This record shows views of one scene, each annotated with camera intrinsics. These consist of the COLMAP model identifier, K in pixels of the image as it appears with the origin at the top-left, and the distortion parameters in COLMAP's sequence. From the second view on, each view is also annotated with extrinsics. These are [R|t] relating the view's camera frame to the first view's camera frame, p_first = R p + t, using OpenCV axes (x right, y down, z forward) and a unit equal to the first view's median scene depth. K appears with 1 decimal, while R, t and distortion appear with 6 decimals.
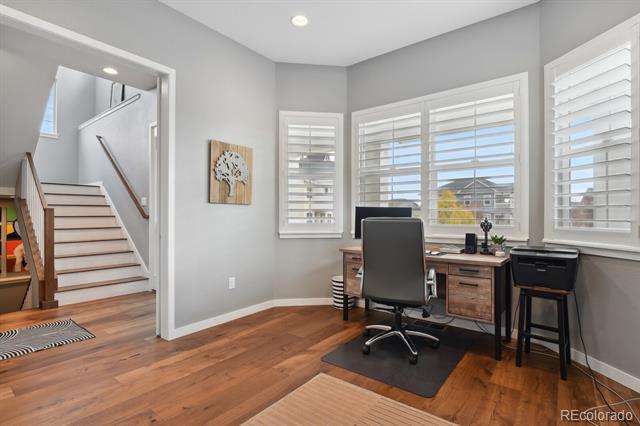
lens RADIAL K [[312.2, 0, 324.3], [0, 312.2, 214.0], [0, 0, 1]] dist [-0.010898, -0.002478]
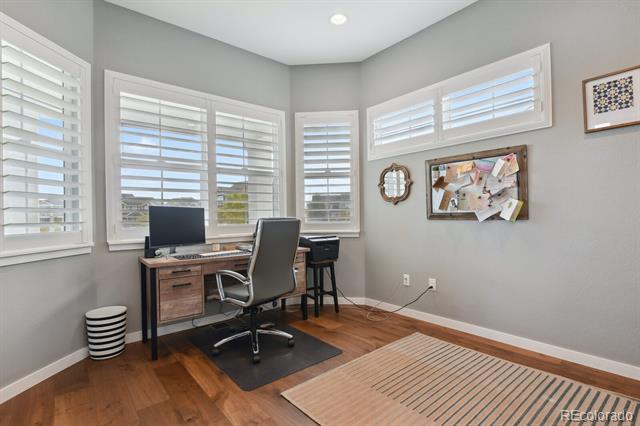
lens RADIAL K [[312.2, 0, 327.3], [0, 312.2, 210.6], [0, 0, 1]] dist [-0.010898, -0.002478]
pose [[0.216074, 0.004549, 0.976366, -0.516582], [0.015062, 0.999855, -0.007992, 0.000024], [-0.976261, 0.016433, 0.215974, 0.409075]]
